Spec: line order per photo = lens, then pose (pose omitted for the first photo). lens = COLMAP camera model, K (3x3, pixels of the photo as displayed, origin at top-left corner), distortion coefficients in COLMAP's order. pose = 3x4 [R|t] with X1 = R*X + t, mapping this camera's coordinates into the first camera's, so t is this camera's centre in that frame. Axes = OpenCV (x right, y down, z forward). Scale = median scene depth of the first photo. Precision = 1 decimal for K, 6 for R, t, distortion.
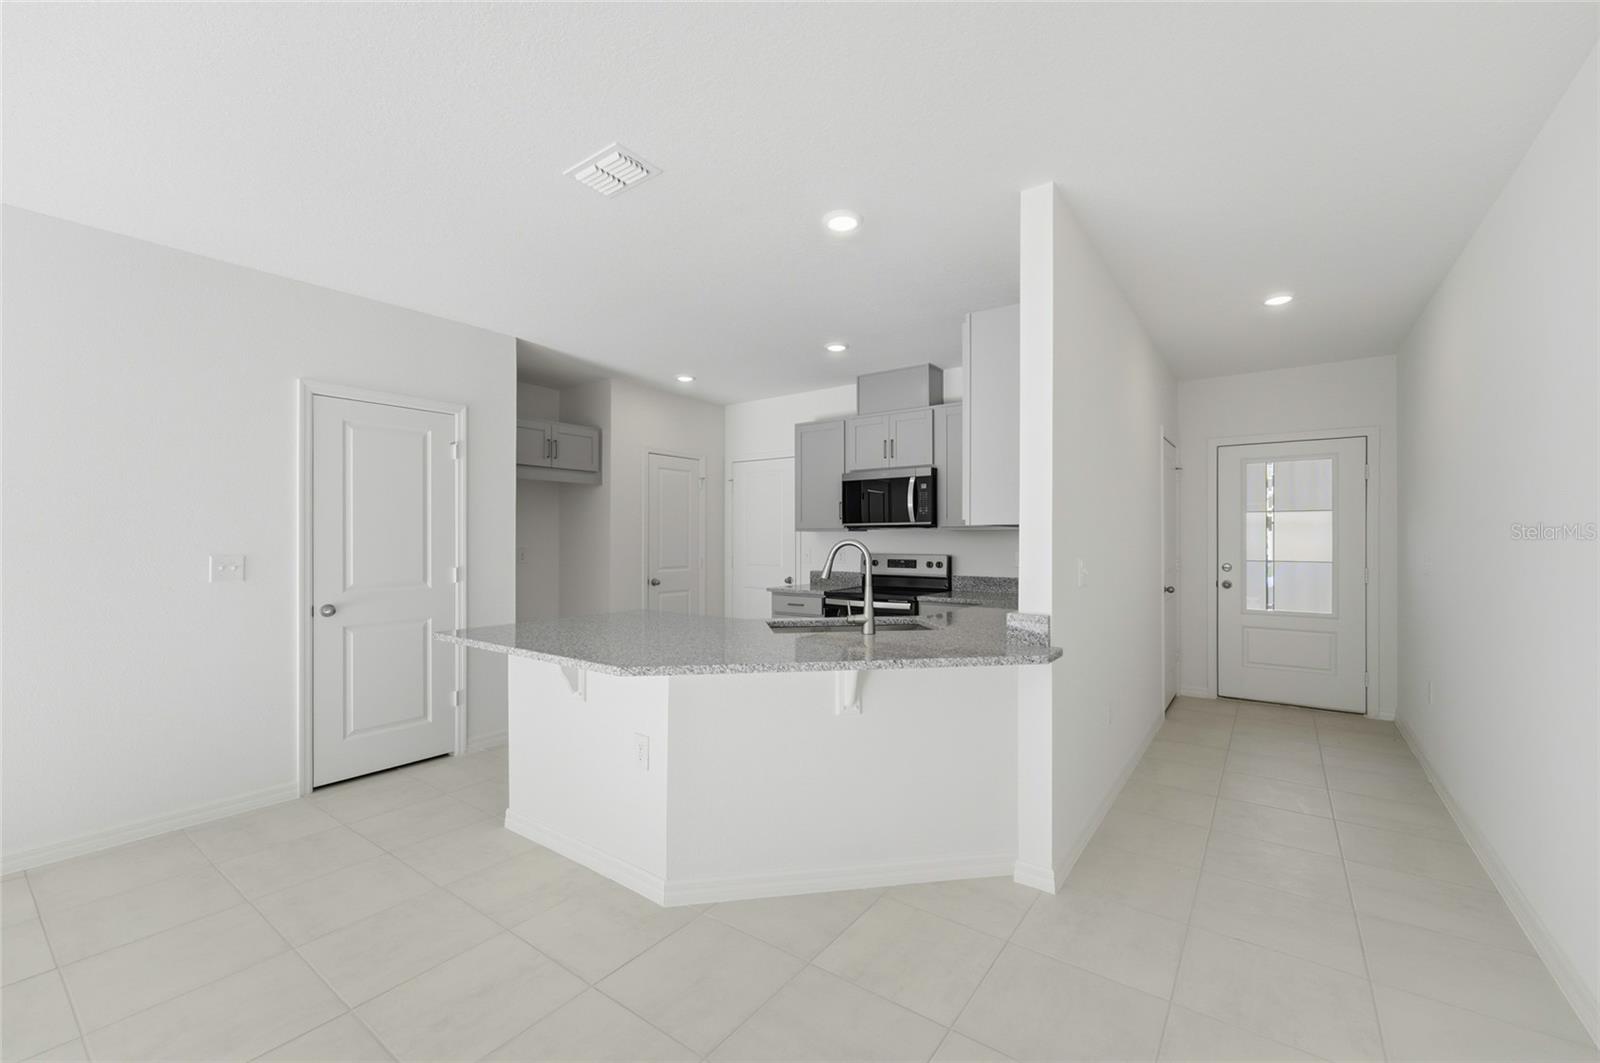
lens RADIAL K [[655.7, 0, 797.9], [0, 655.7, 539.8], [0, 0, 1]] dist [-0.000817, -0.000089]
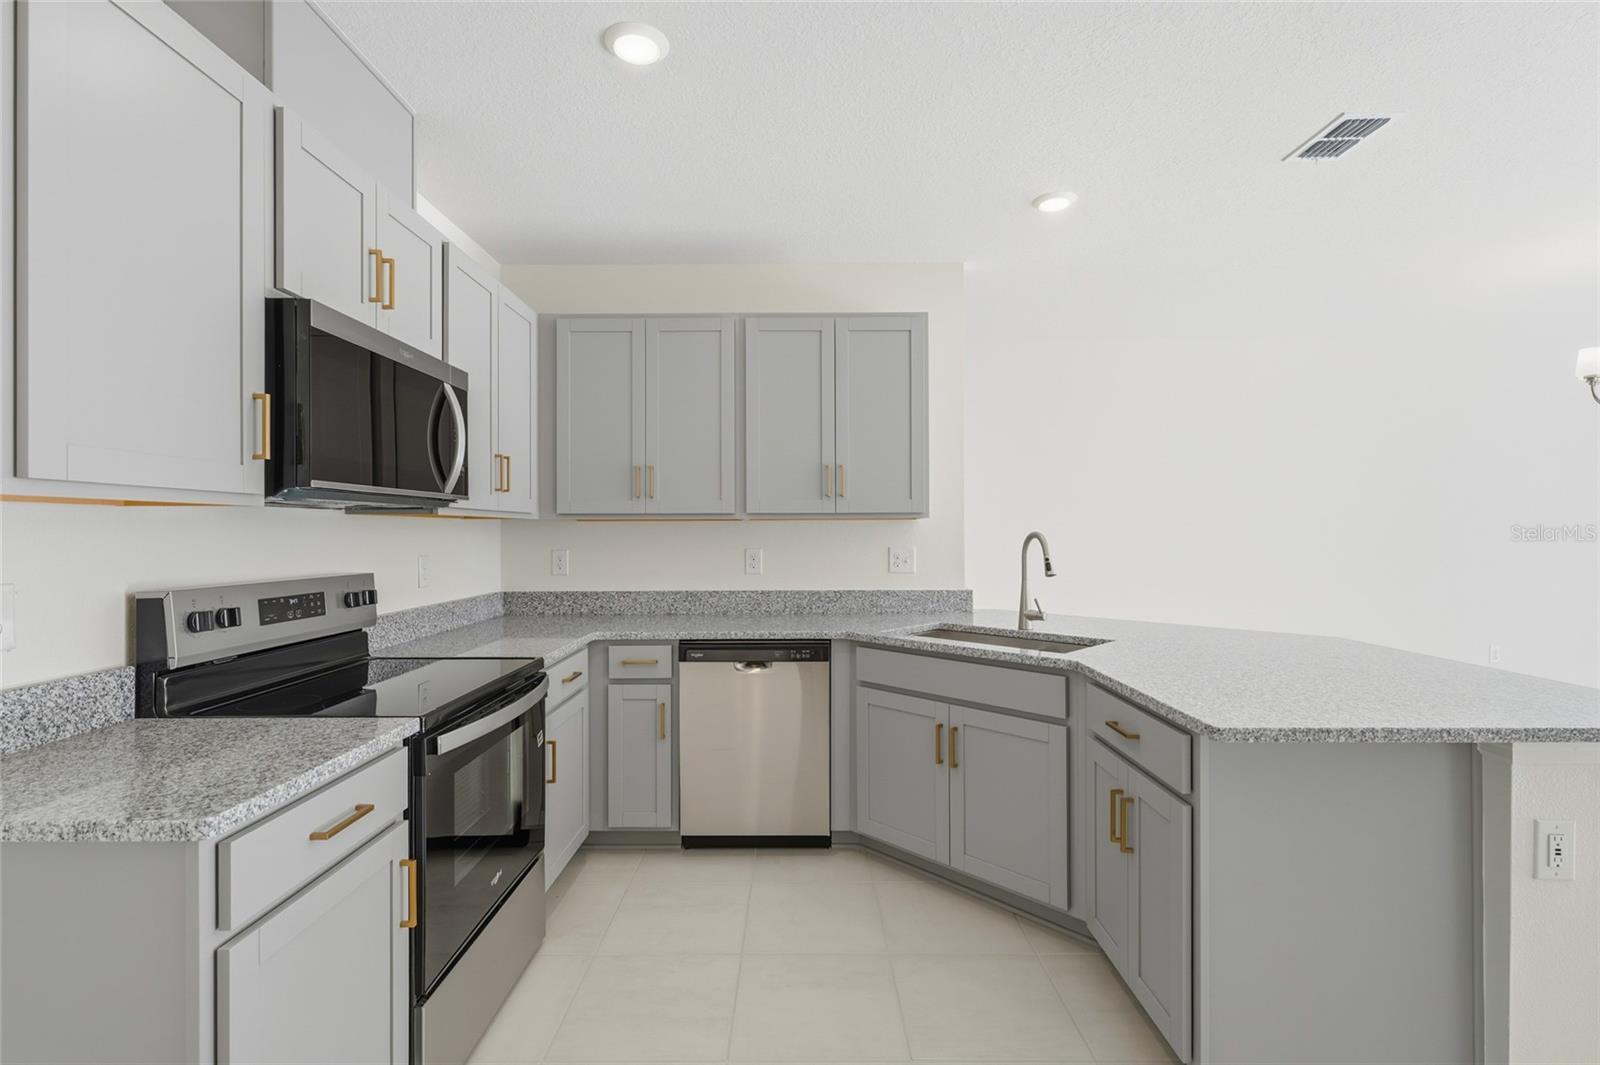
lens RADIAL K [[736.4, 0, 807.1], [0, 736.4, 530.6], [0, 0, 1]] dist [0.004347, 0.000290]
pose [[-0.595139, 0.004692, 0.803609, -0.331830], [0.004957, 0.999985, -0.002168, -0.001323], [-0.803607, 0.002693, -0.595154, 1.107512]]
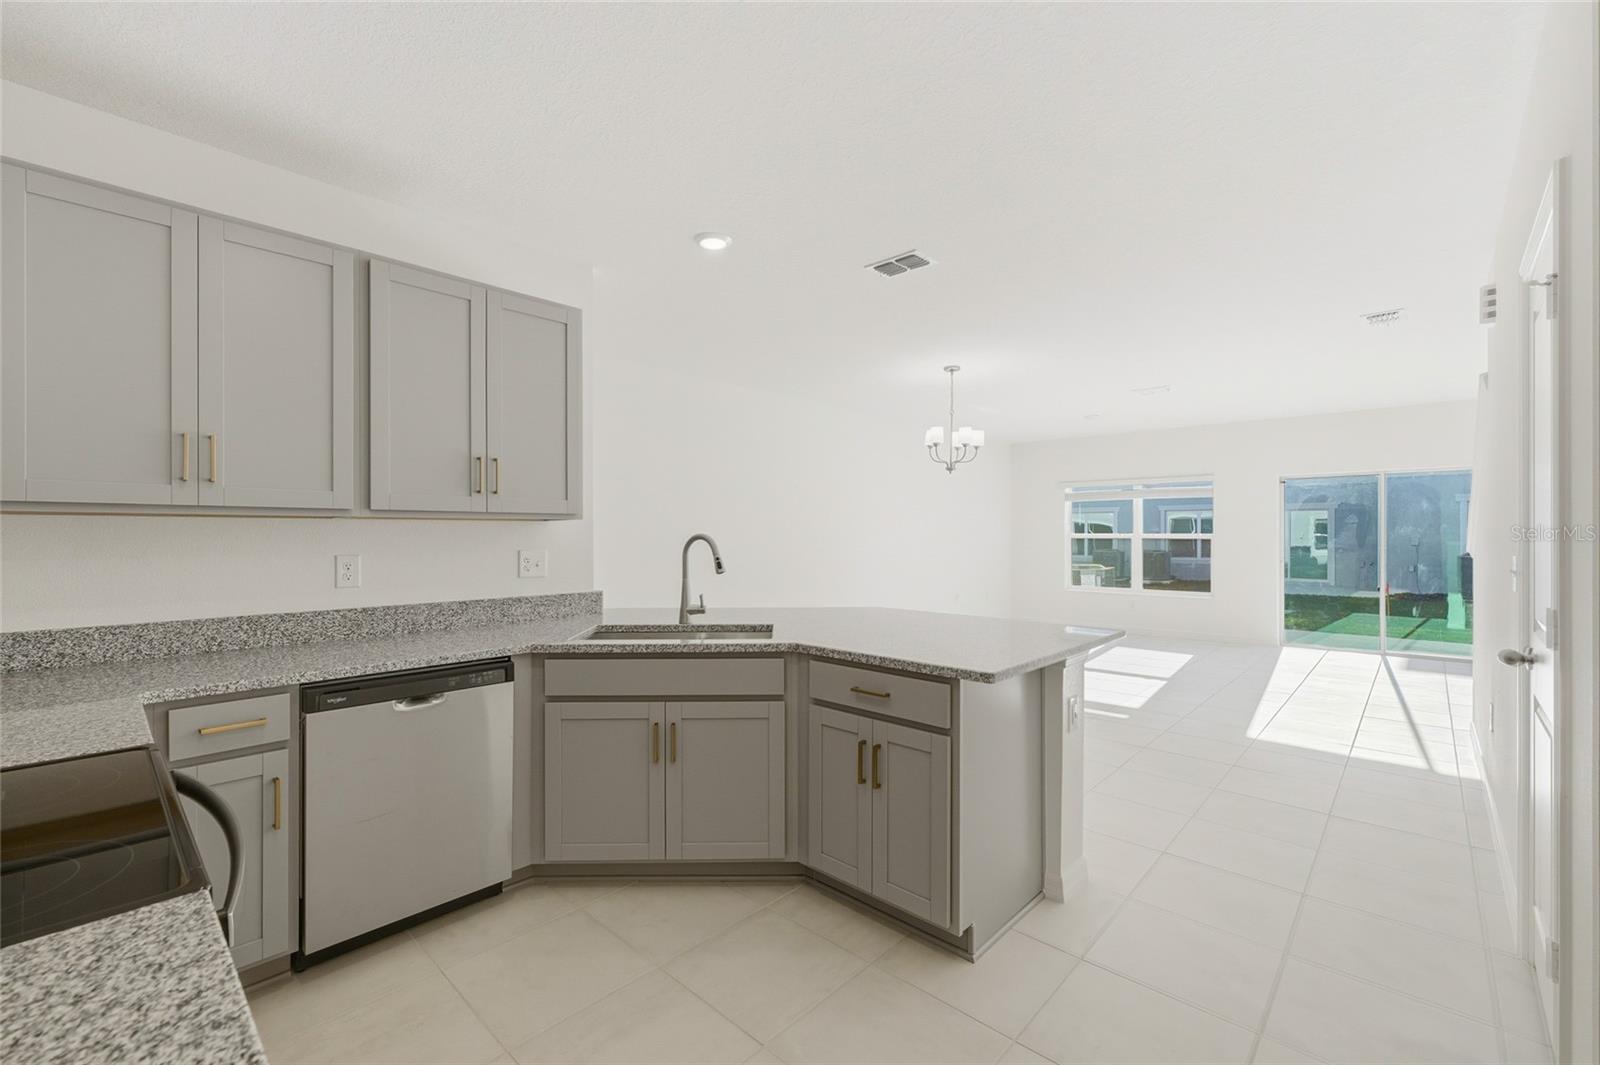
lens RADIAL K [[670.5, 0, 800.0], [0, 670.5, 532.5], [0, 0, 1]] dist [0.004123, 0.000425]
pose [[-0.992852, 0.001569, 0.119344, -0.117800], [0.001630, 0.999999, 0.000417, -0.002361], [-0.119343, 0.000609, -0.992853, 1.192091]]
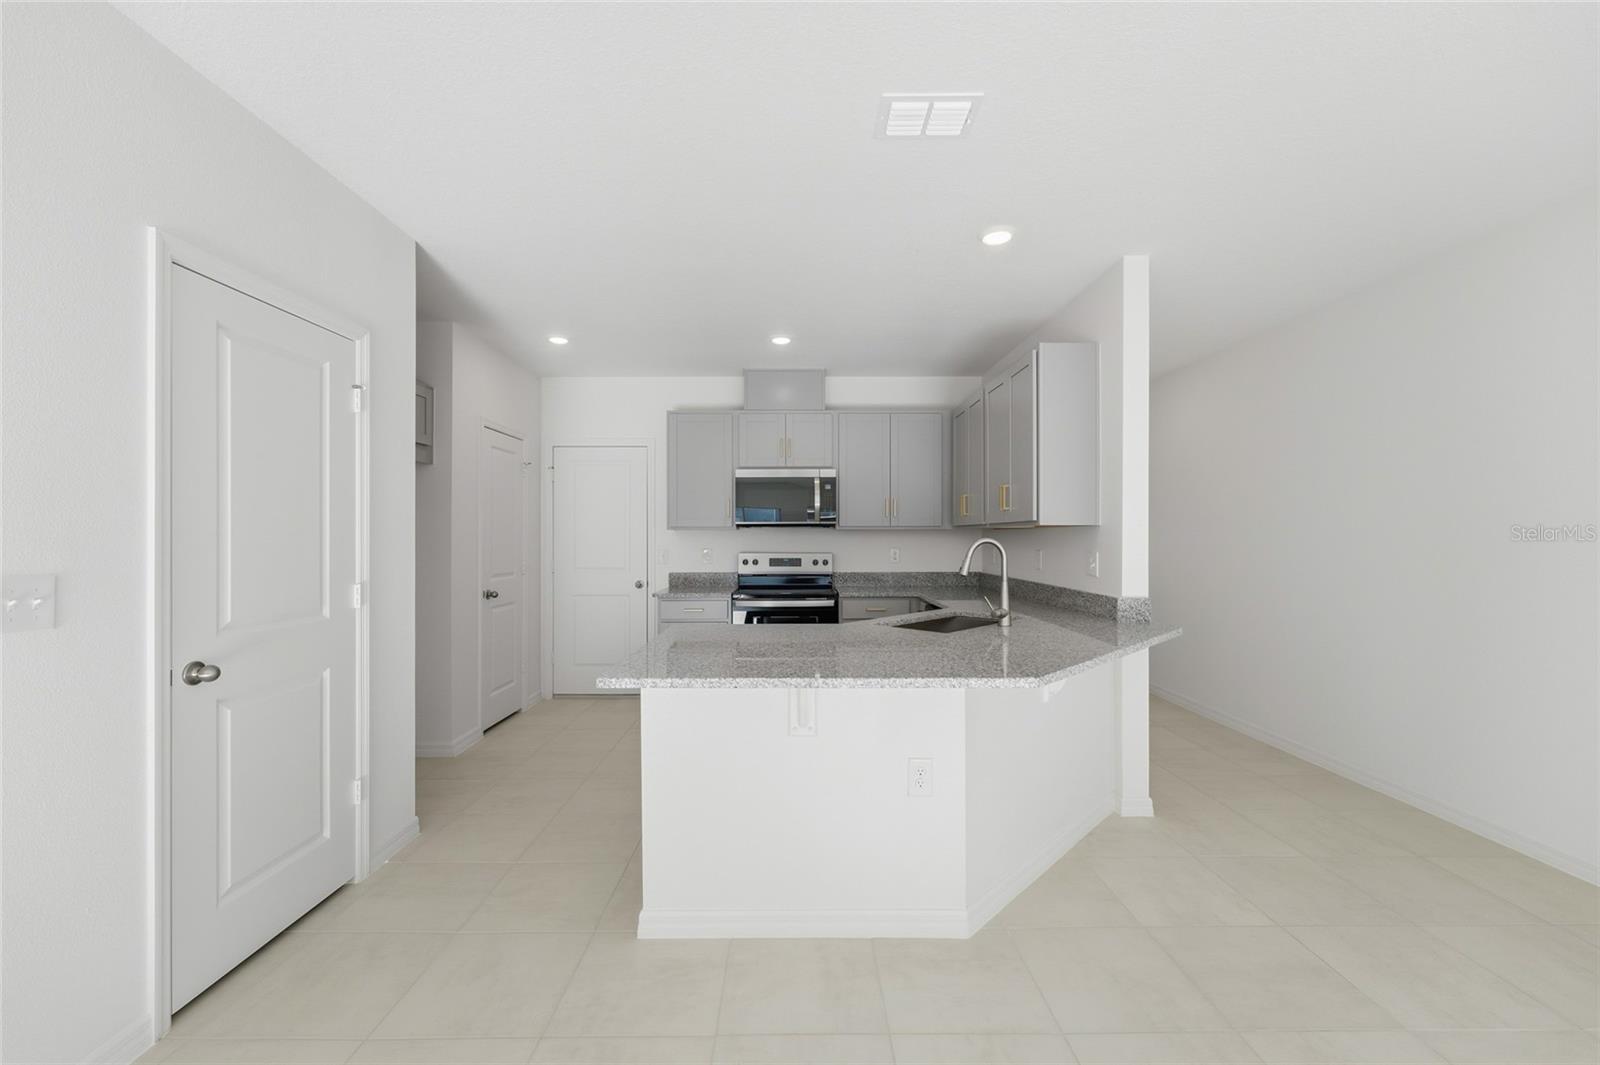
lens RADIAL K [[645.6, 0, 798.5], [0, 645.6, 535.6], [0, 0, 1]] dist [-0.001666, -0.000125]
pose [[0.802505, 0.000895, 0.596645, -0.459095], [0.002442, 0.999986, -0.004785, 0.000006], [-0.596641, 0.005297, 0.802491, 0.205432]]
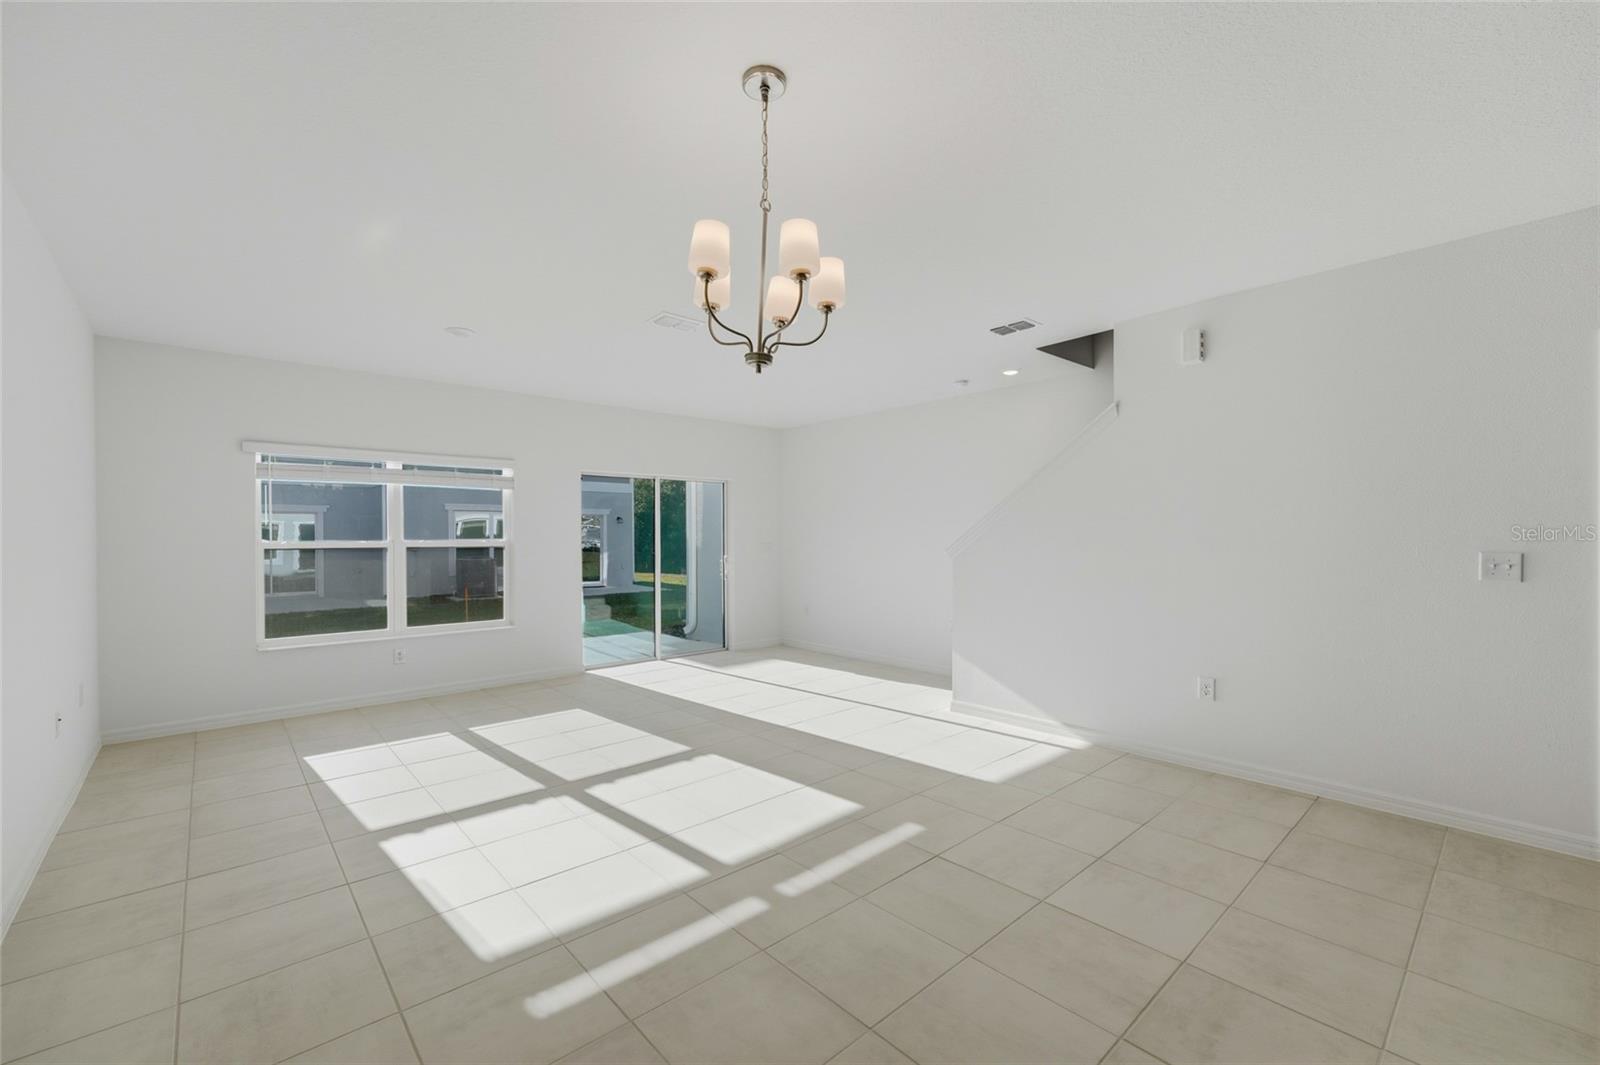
lens RADIAL K [[660.4, 0, 800.6], [0, 660.4, 539.5], [0, 0, 1]] dist [0.000037, 0.000015]
pose [[-0.212276, 0.005223, -0.977196, 0.152250], [0.003124, 0.999984, 0.004667, -0.000823], [0.977205, -0.002062, -0.212289, 0.159036]]
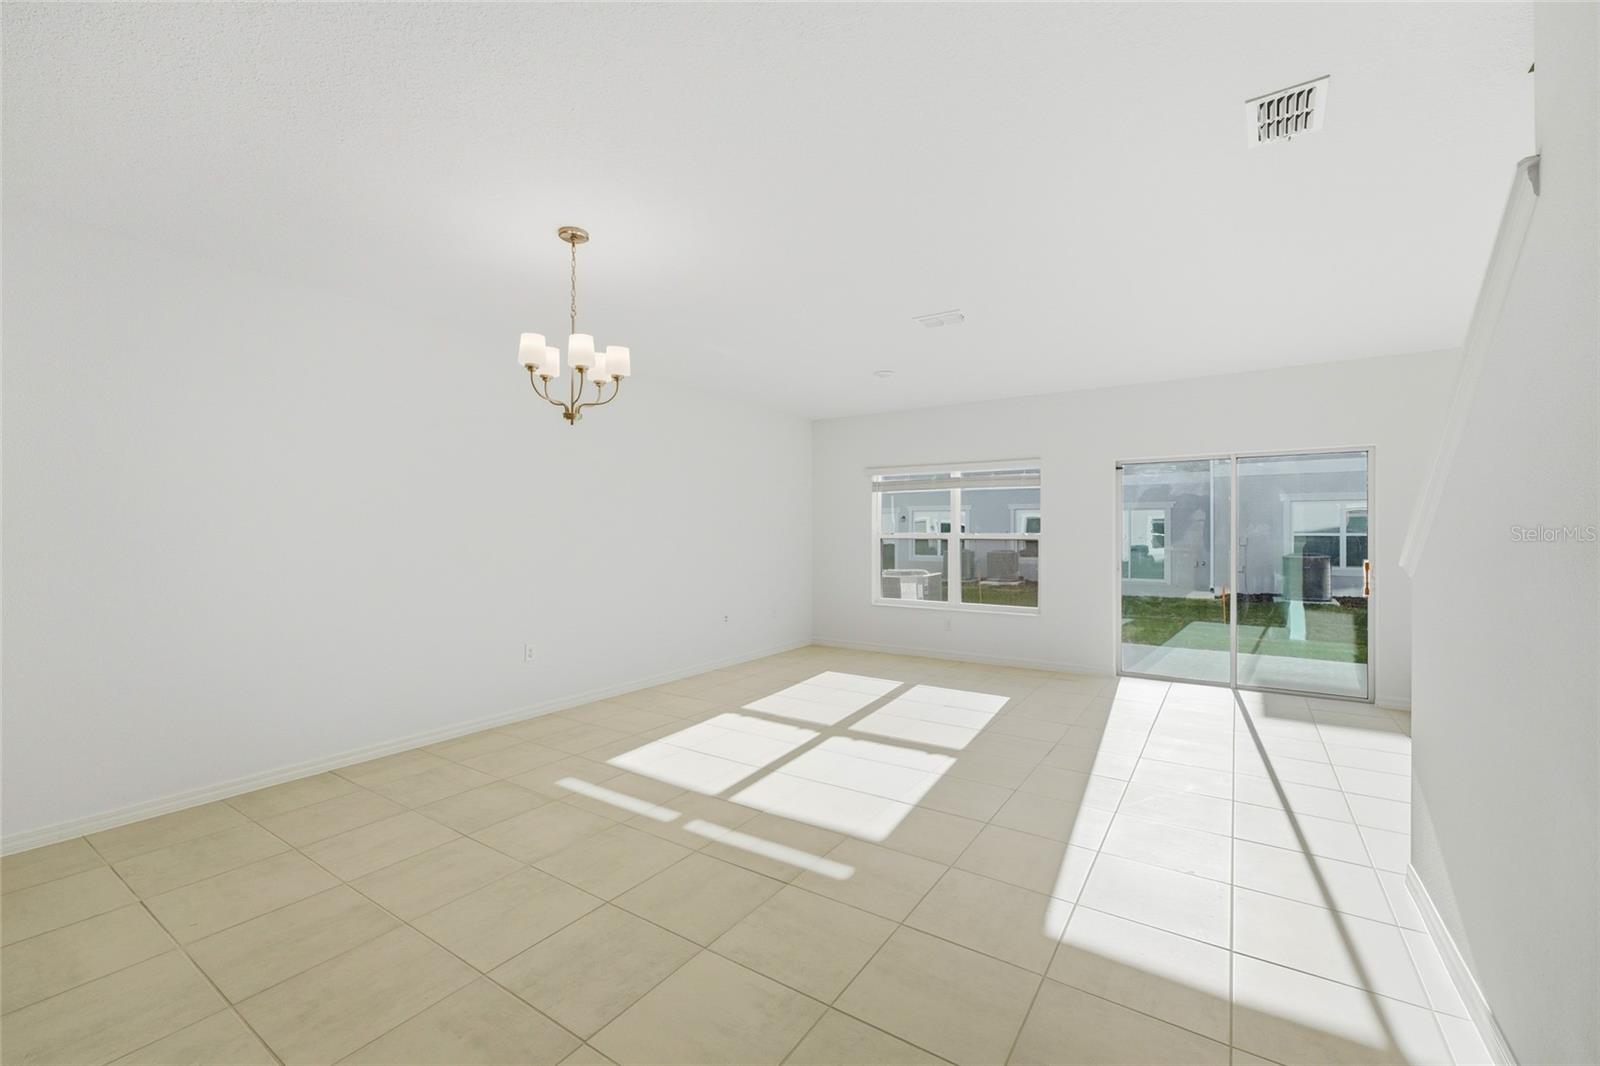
lens RADIAL K [[654.9, 0, 800.1], [0, 654.9, 523.5], [0, 0, 1]] dist [0.001134, -0.000118]
pose [[-0.999106, -0.002697, -0.042190, -0.421328], [-0.002274, 0.999947, -0.010058, -0.002420], [0.042215, -0.009953, -0.999059, 0.662277]]
